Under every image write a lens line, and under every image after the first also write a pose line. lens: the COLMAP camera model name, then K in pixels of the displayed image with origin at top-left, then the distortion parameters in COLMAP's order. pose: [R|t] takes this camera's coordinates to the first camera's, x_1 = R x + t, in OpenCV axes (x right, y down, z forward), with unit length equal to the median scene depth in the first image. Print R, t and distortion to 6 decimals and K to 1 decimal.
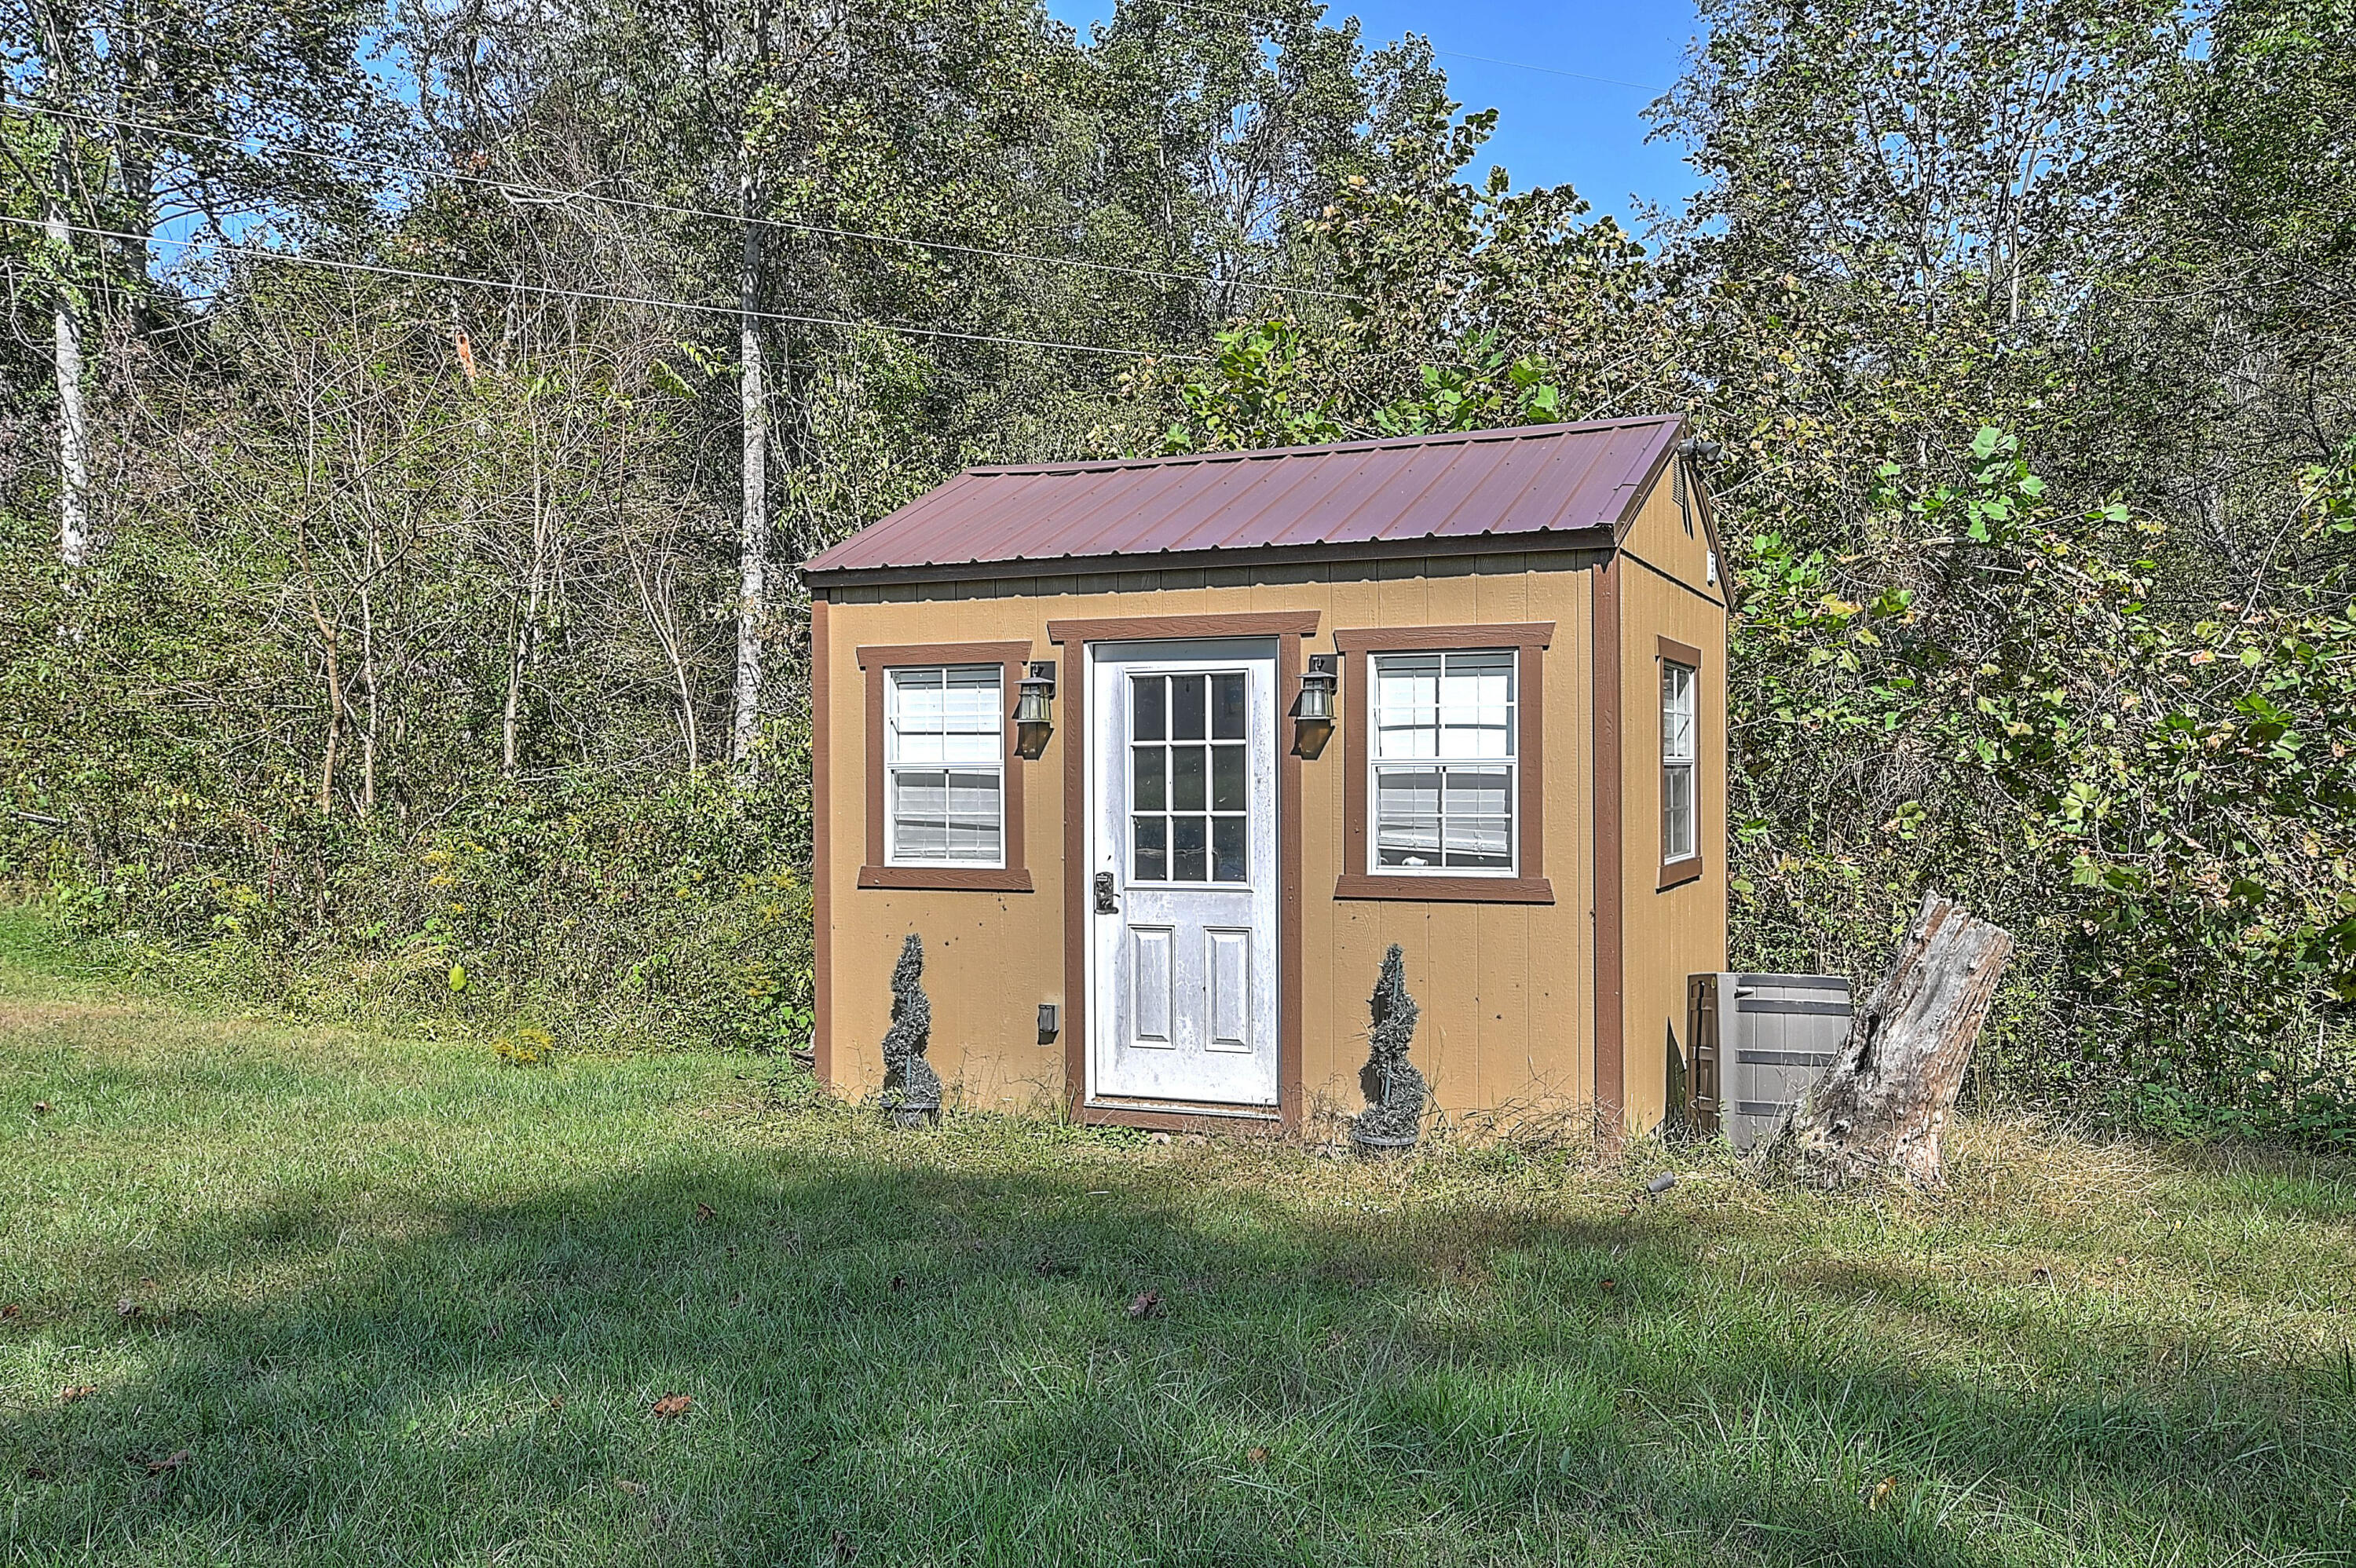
lens RADIAL K [[2033.5, 0, 1177.0], [0, 2033.5, 780.7], [0, 0, 1]] dist [0.008592, 0.003428]
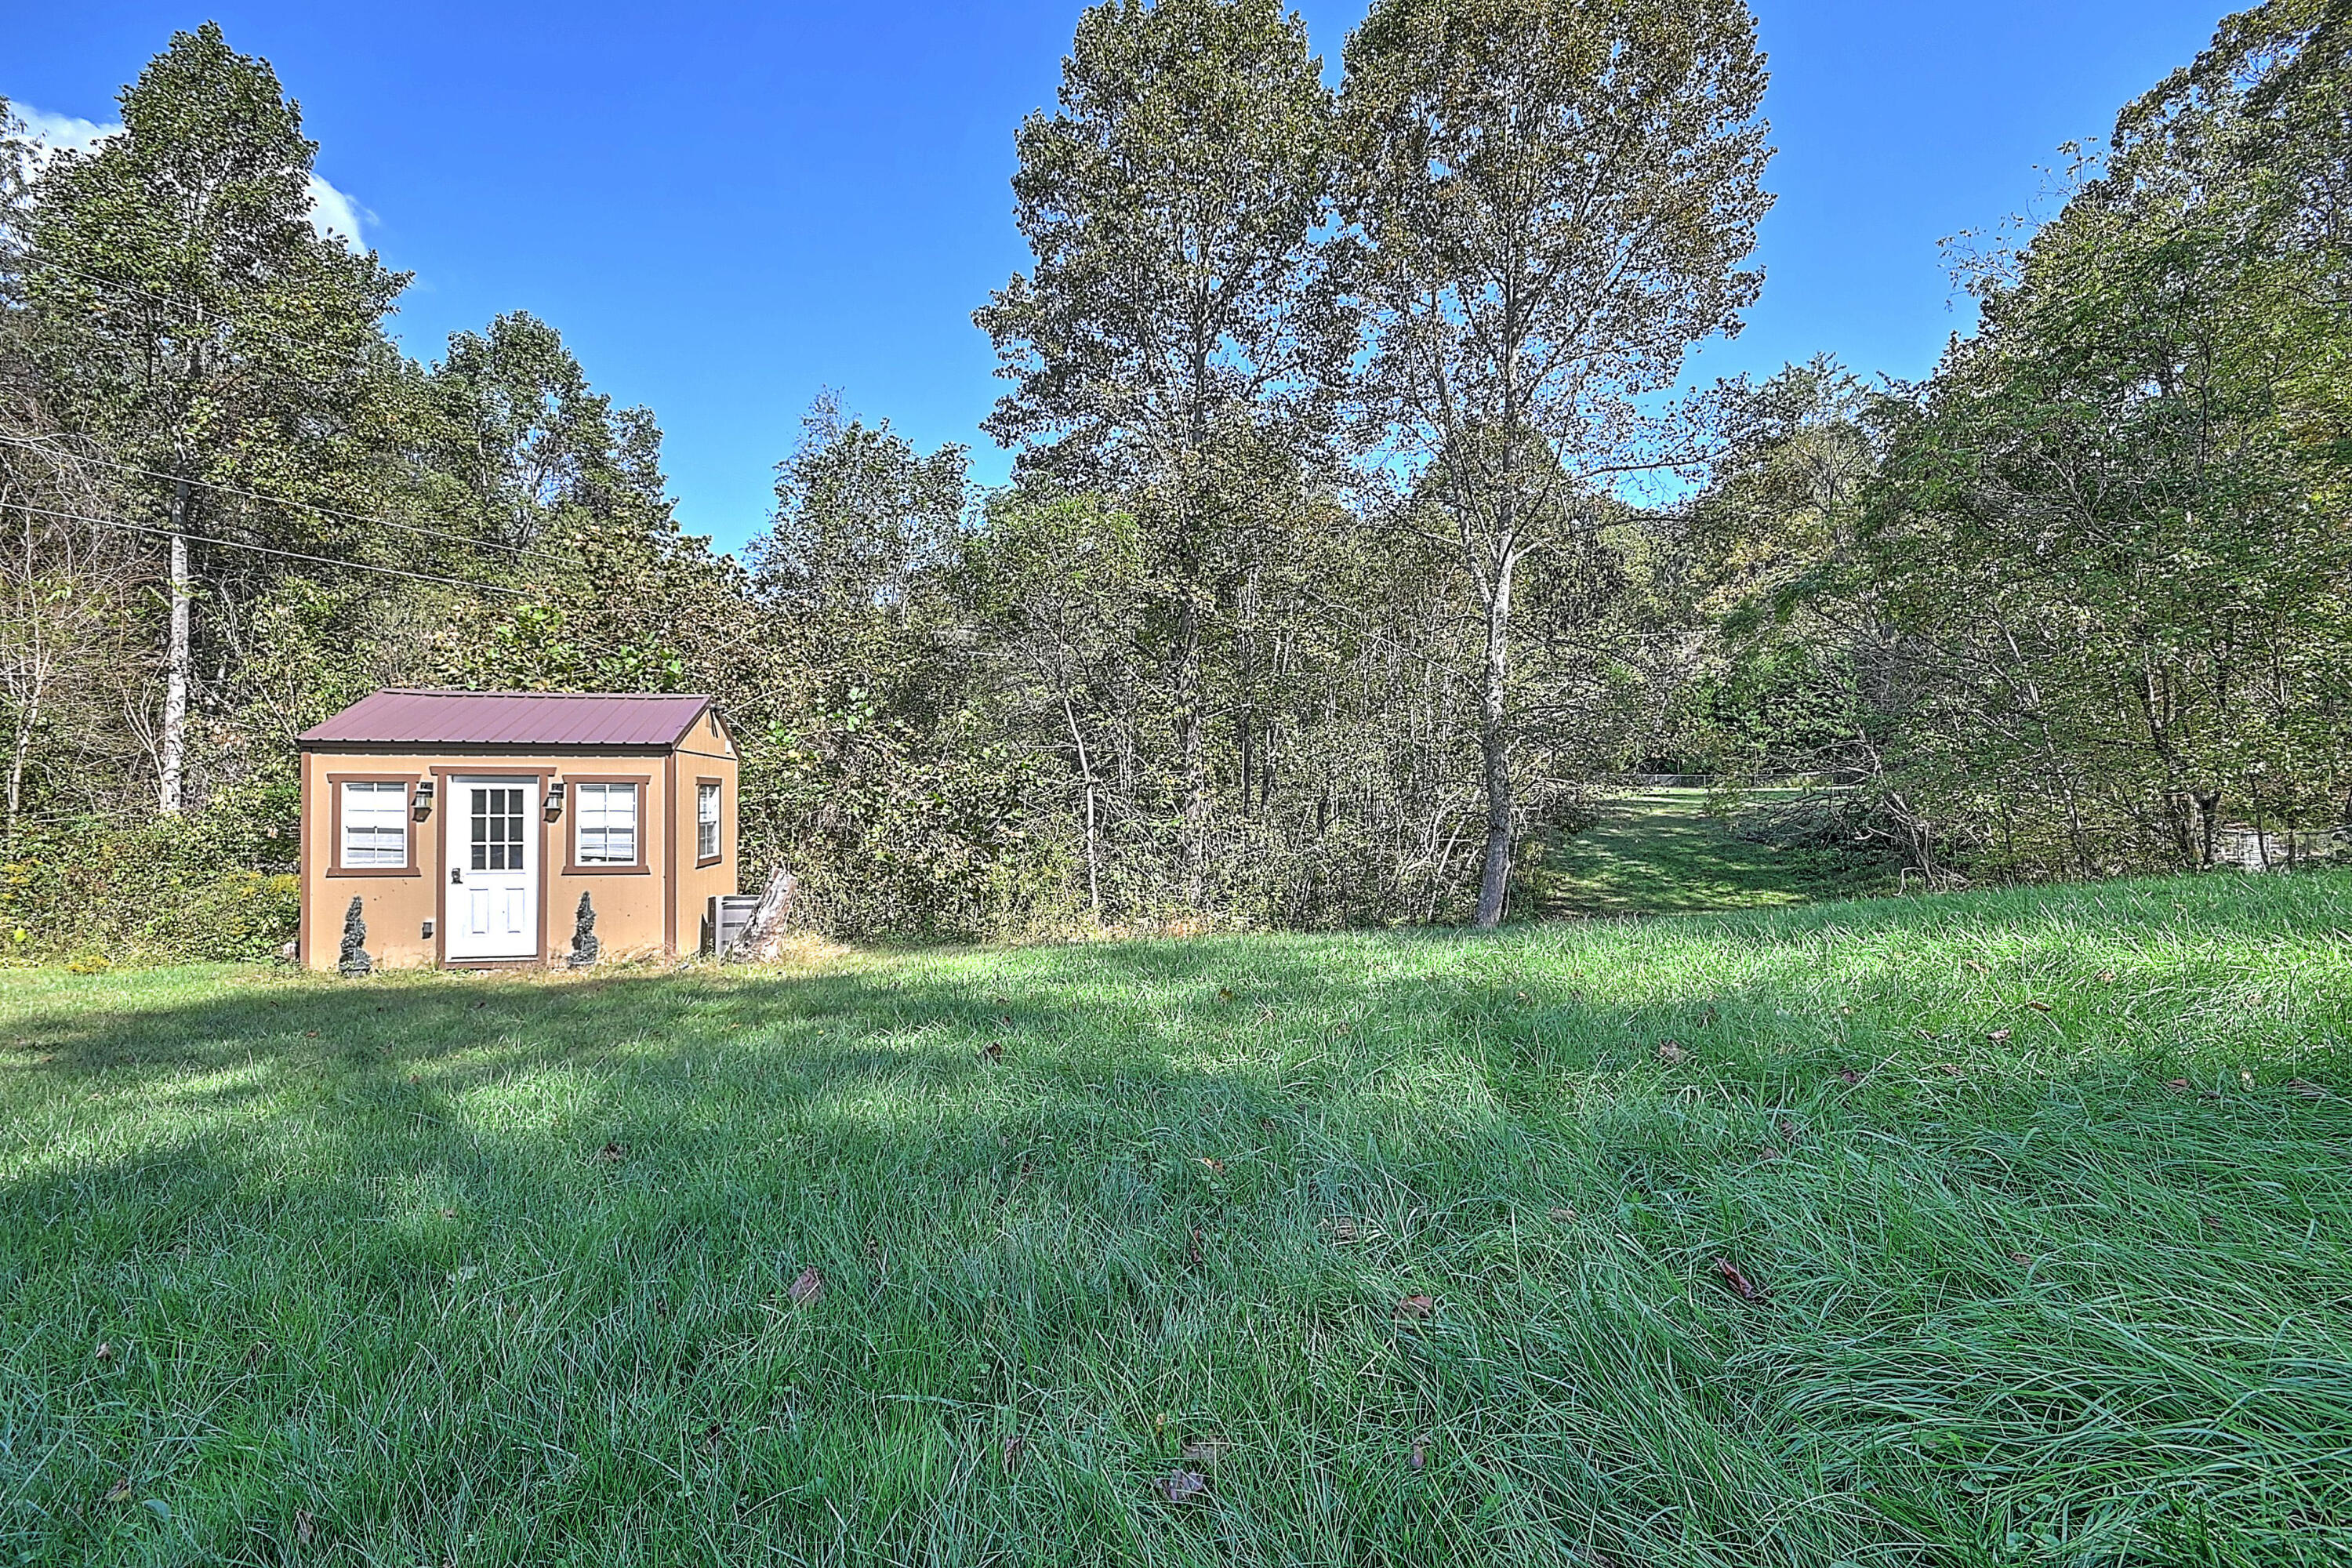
lens RADIAL K [[1040.5, 0, 1177.6], [0, 1040.5, 788.4], [0, 0, 1]] dist [0.003746, -0.007968]
pose [[0.831972, 0.010553, 0.554717, -0.008592], [-0.001820, 0.999866, -0.016292, -0.032653], [-0.554814, 0.012545, 0.831880, -0.554612]]
